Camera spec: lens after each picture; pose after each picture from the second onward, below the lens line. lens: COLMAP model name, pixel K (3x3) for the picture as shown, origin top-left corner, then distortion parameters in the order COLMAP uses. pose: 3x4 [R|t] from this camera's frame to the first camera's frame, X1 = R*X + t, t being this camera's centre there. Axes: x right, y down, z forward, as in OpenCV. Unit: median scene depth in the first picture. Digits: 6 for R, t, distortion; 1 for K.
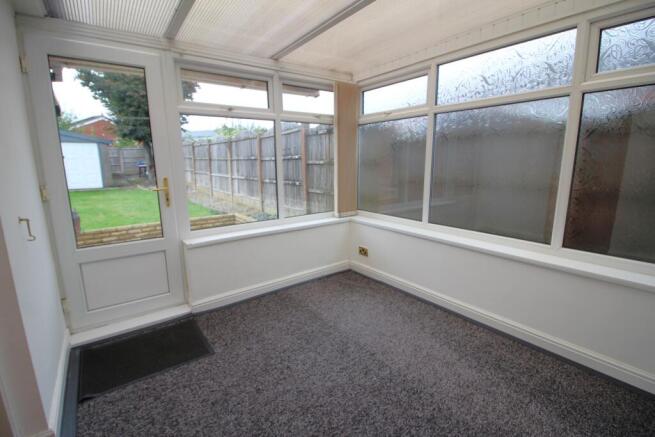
lens RADIAL K [[298.8, 0, 327.5], [0, 298.8, 218.5], [0, 0, 1]] dist [0.000578, -0.000099]
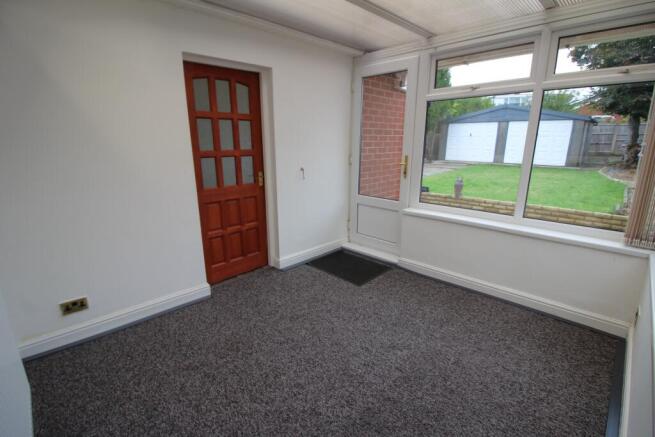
lens RADIAL K [[303.6, 0, 327.5], [0, 303.6, 218.5], [0, 0, 1]] dist [-0.012503, -0.000993]
pose [[0.147612, 0.254862, -0.955644, 0.658929], [-0.185427, 0.956227, 0.226376, -0.101727], [0.971508, 0.143786, 0.188409, 0.435289]]
